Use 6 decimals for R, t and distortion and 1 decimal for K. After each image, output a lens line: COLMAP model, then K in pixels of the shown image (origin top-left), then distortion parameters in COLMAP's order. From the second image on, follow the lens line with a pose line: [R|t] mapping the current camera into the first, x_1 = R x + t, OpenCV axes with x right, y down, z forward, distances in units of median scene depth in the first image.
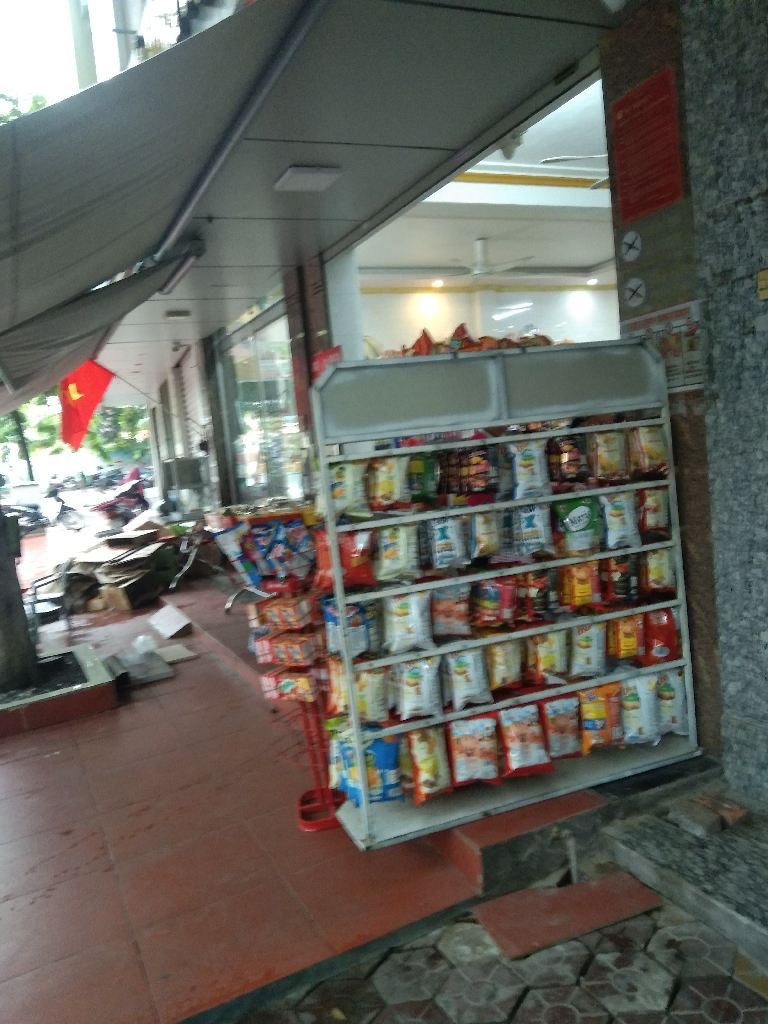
lens RADIAL K [[831.3, 0, 361.9], [0, 831.3, 518.4], [0, 0, 1]] dist [0.007995, -0.003615]
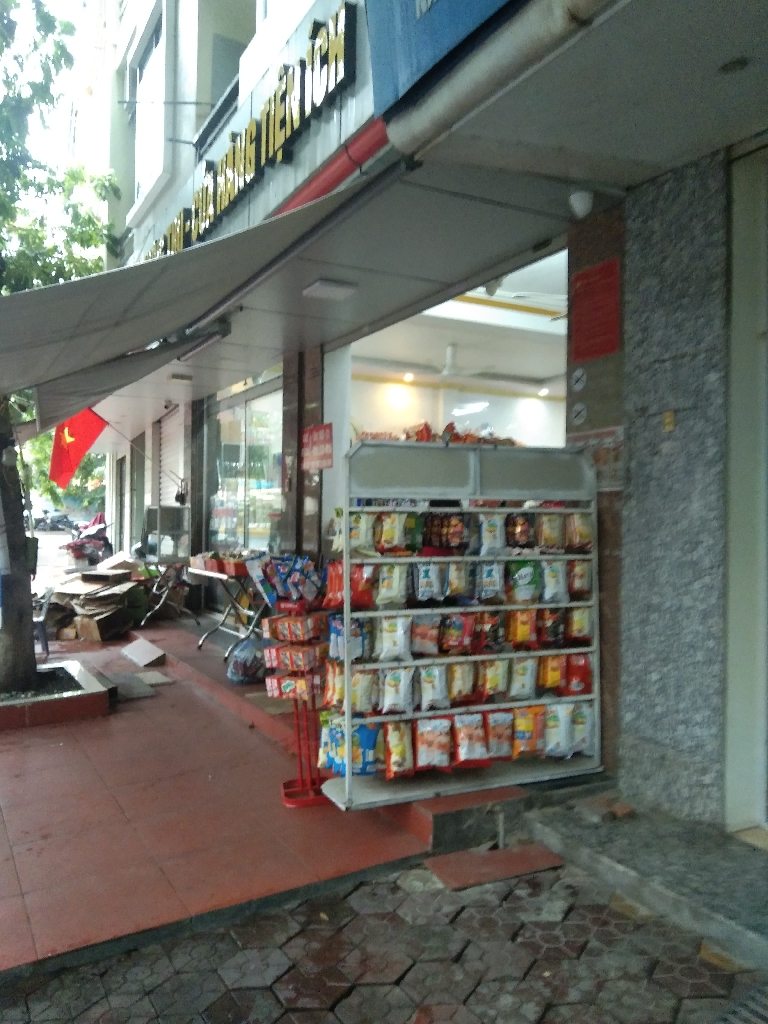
lens RADIAL K [[819.6, 0, 384.0], [0, 819.6, 512.0], [0, 0, 1]] dist [0.037777, -0.003360]
pose [[0.989888, 0.109945, 0.089626, -0.091781], [-0.100361, 0.989371, -0.105225, 0.060233], [-0.100242, 0.095166, 0.990401, -0.288543]]
